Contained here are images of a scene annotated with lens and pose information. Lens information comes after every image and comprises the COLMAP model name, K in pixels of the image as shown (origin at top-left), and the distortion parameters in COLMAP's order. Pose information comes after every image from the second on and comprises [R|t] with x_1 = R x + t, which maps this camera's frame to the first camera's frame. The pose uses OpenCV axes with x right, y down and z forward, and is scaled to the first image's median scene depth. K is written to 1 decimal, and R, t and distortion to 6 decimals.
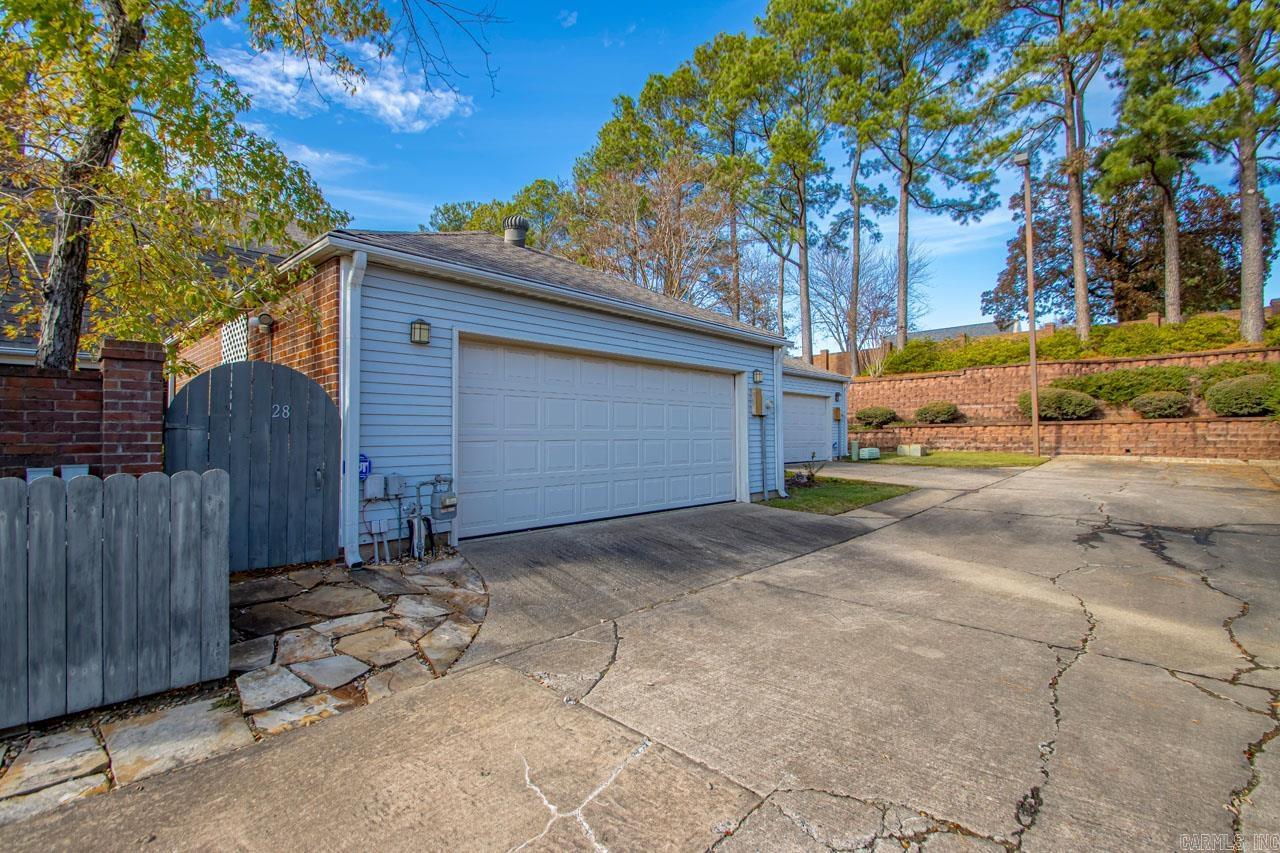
lens RADIAL K [[591.9, 0, 650.8], [0, 591.9, 422.1], [0, 0, 1]] dist [0.001676, -0.007896]
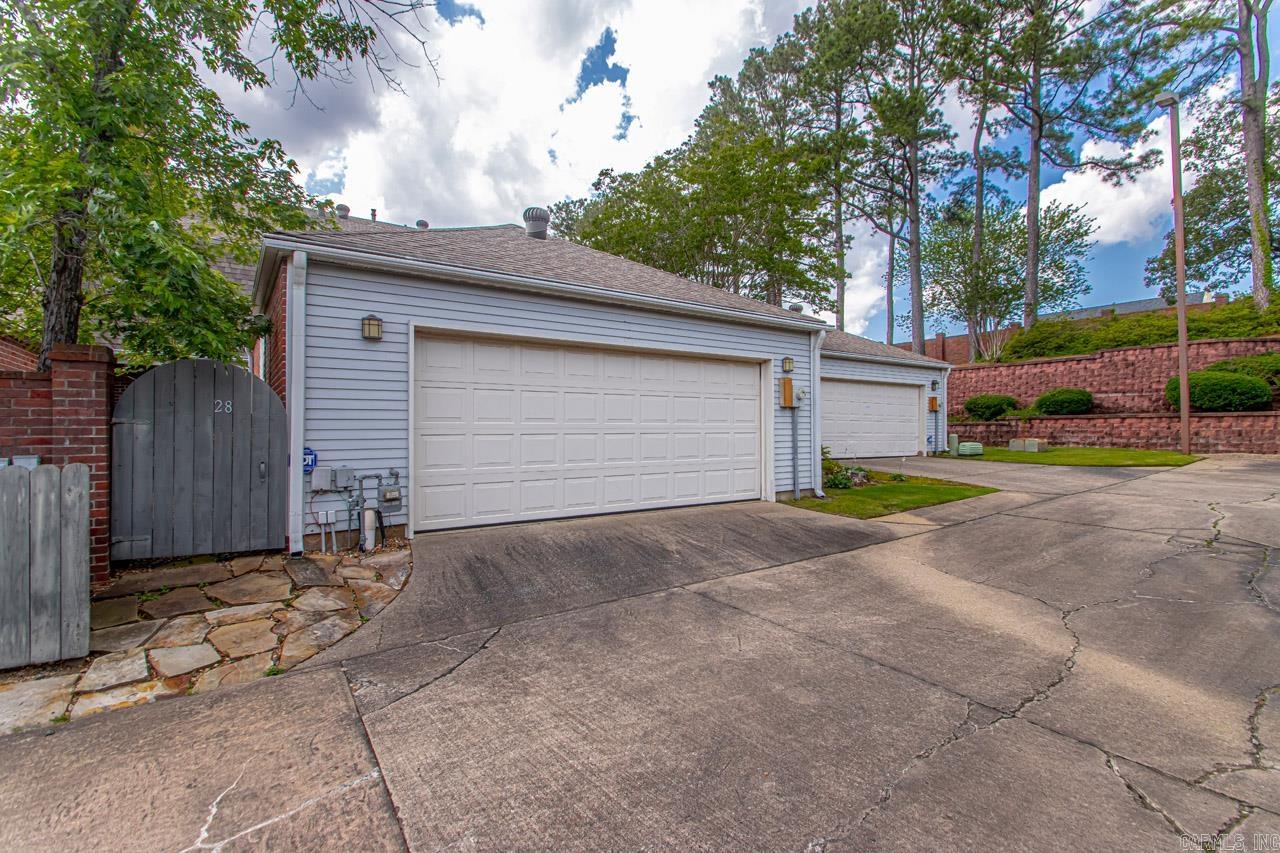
lens RADIAL K [[591.9, 0, 654.3], [0, 591.9, 420.2], [0, 0, 1]] dist [0.001676, -0.007896]
pose [[0.978540, 0.002060, -0.206046, 0.297437], [0.000660, 0.999914, 0.013133, -0.006211], [0.206056, -0.012988, 0.978454, 0.102840]]
